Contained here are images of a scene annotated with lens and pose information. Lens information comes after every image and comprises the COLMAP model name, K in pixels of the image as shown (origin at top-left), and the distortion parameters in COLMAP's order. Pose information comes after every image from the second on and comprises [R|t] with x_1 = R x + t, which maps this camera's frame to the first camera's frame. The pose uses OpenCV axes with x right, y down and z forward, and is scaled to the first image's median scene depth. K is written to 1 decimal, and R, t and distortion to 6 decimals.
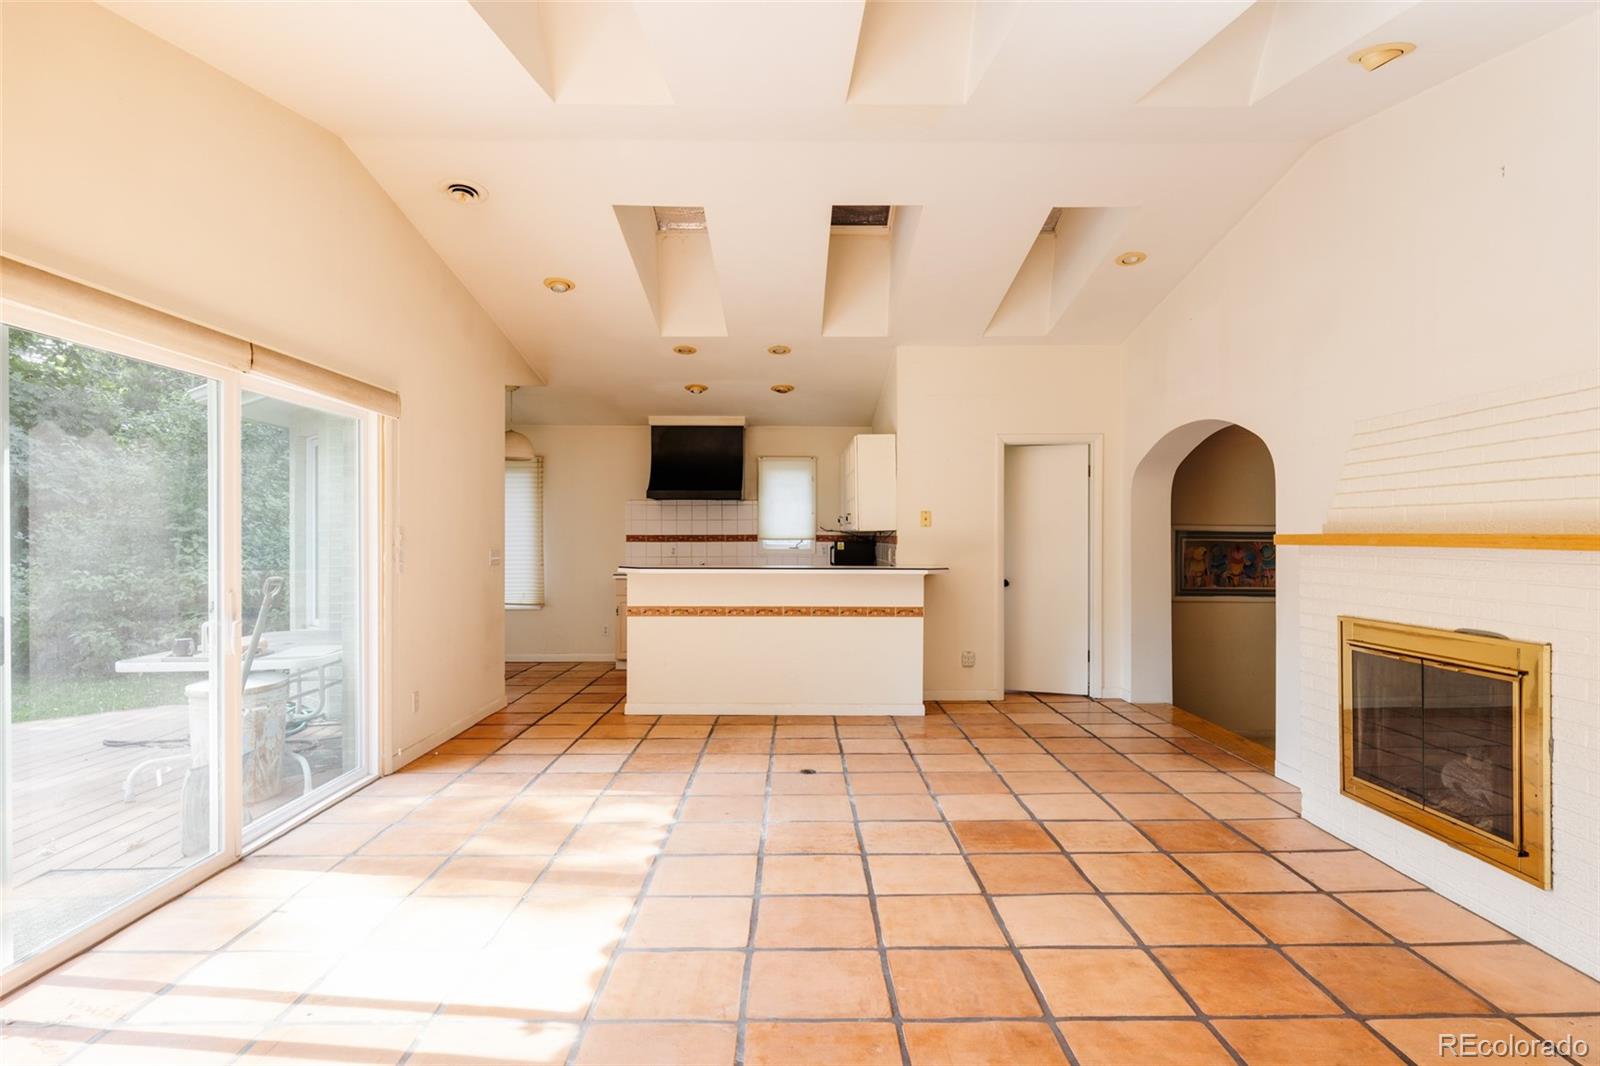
lens RADIAL K [[893.0, 0, 802.2], [0, 893.0, 534.5], [0, 0, 1]] dist [-0.006303, -0.001758]
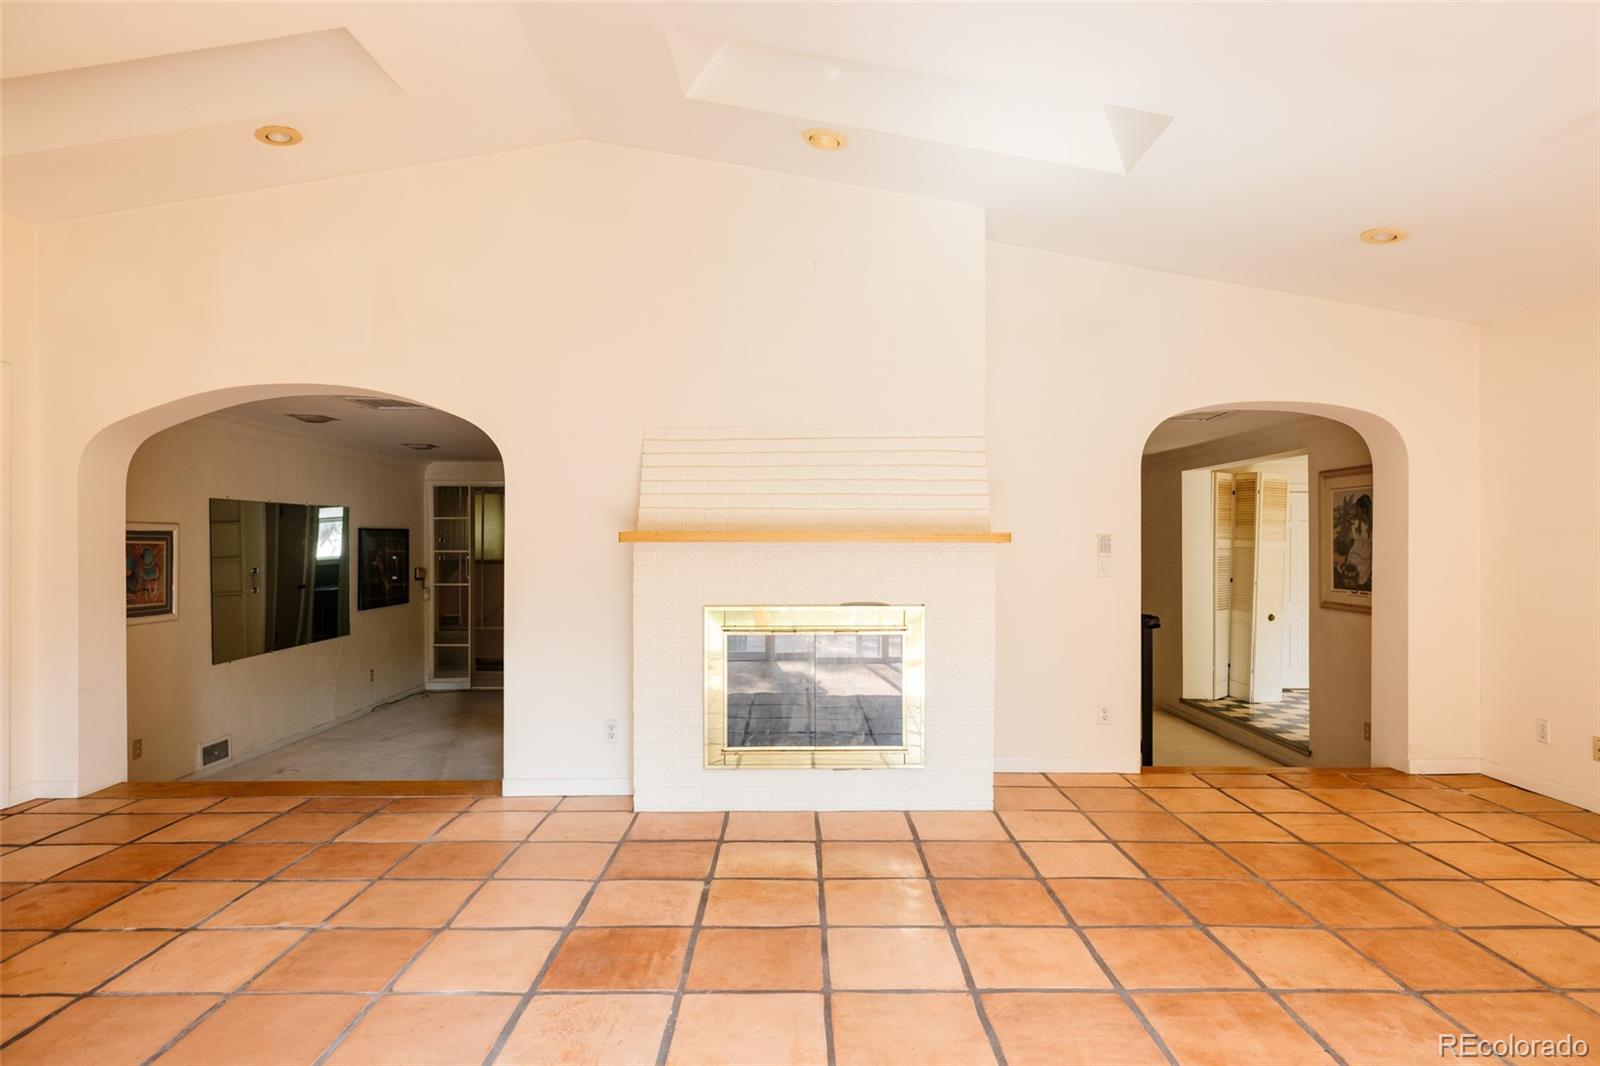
lens RADIAL K [[893.0, 0, 796.1], [0, 893.0, 535.7], [0, 0, 1]] dist [-0.006303, -0.001758]
pose [[0.001880, 0.003405, 0.999992, -0.567273], [0.001076, 0.999994, -0.003407, 0.009983], [-0.999998, 0.001082, 0.001877, 1.018679]]
